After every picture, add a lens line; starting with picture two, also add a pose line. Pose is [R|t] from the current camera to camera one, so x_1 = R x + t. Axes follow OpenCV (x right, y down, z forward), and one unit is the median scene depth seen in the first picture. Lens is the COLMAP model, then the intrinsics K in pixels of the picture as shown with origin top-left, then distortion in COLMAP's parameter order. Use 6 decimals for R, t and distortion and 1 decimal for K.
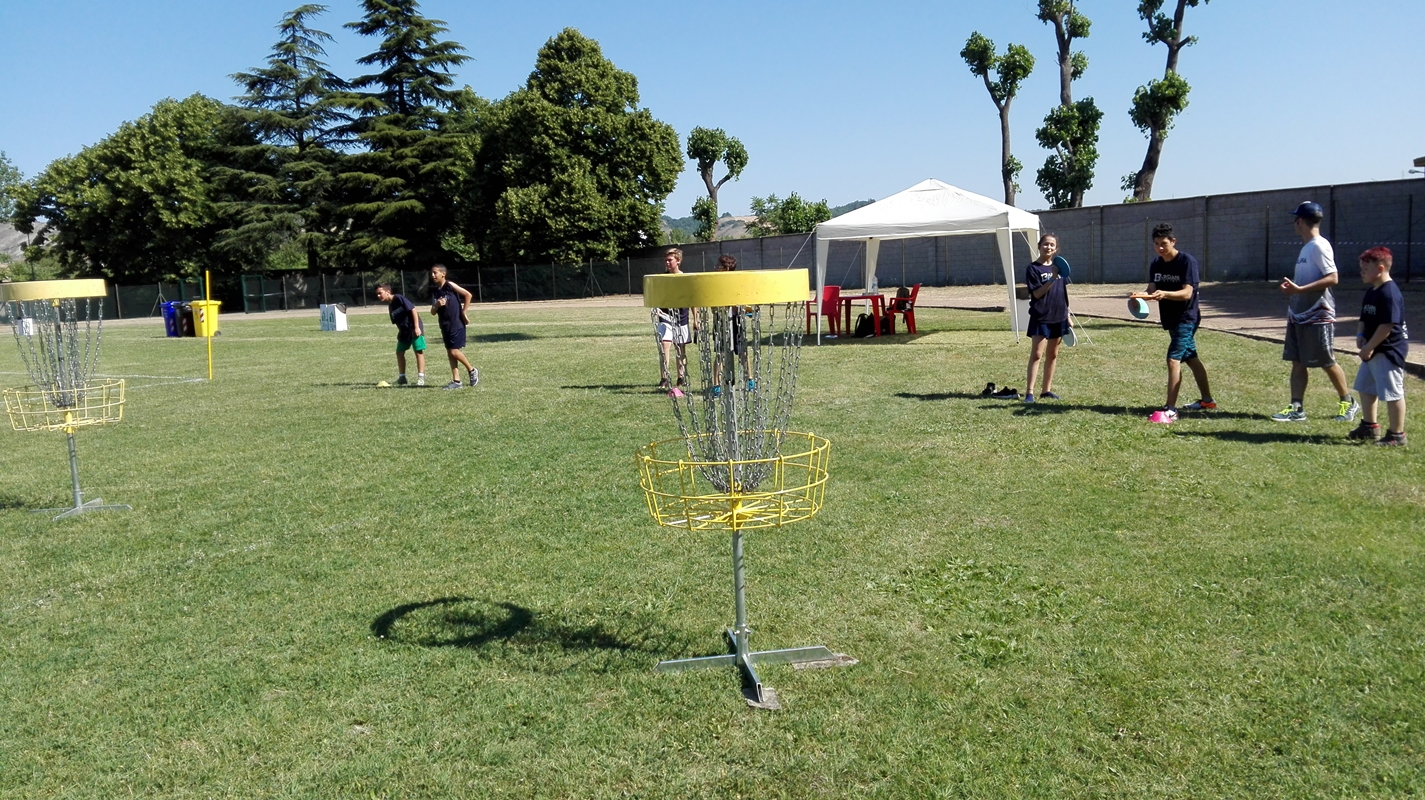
lens RADIAL K [[1131.6, 0, 717.8], [0, 1131.6, 404.9], [0, 0, 1]] dist [0.130619, -0.232818]
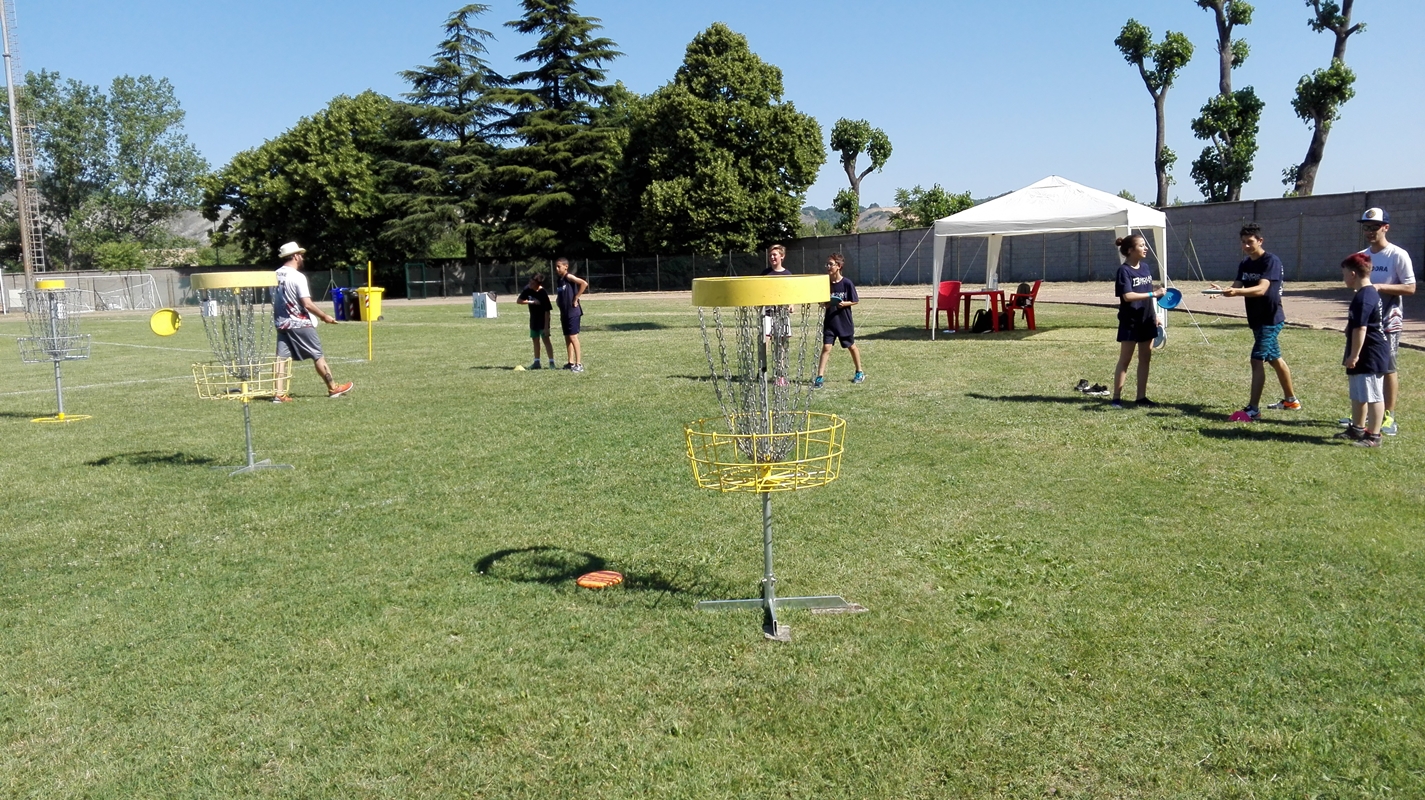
lens RADIAL K [[1138.3, 0, 720.3], [0, 1138.3, 405.0], [0, 0, 1]] dist [0.132128, -0.221245]
pose [[0.991770, 0.026268, -0.125312, 0.010782], [-0.025261, 0.999635, 0.009620, 0.000531], [0.125519, -0.006376, 0.992071, -0.017973]]
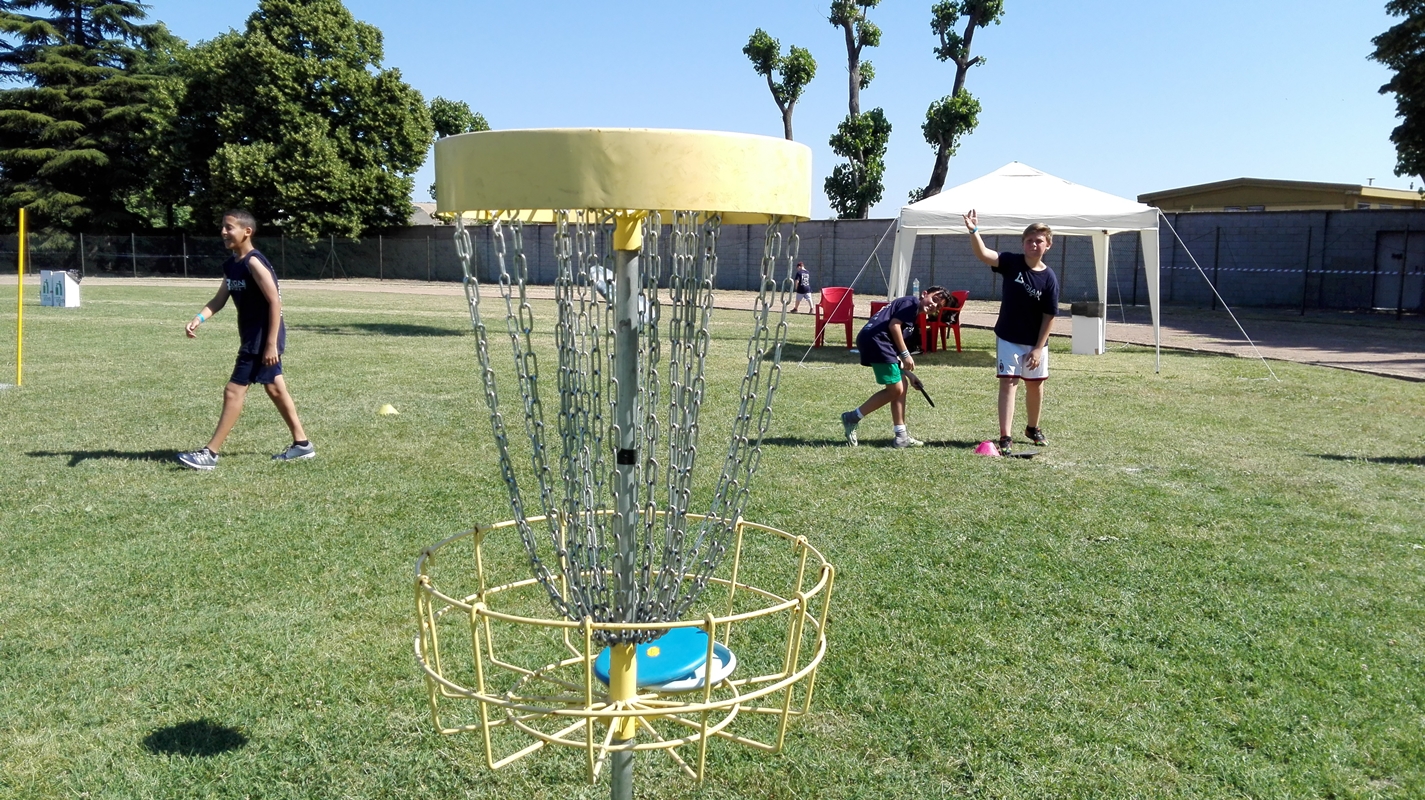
lens RADIAL K [[1122.4, 0, 712.7], [0, 1122.4, 419.0], [0, 0, 1]] dist [0.068050, -0.119089]
pose [[0.958739, 0.024969, 0.283189, -0.070808], [-0.028594, 0.999553, 0.008675, -0.004954], [-0.282846, -0.016415, 0.959025, 0.094678]]
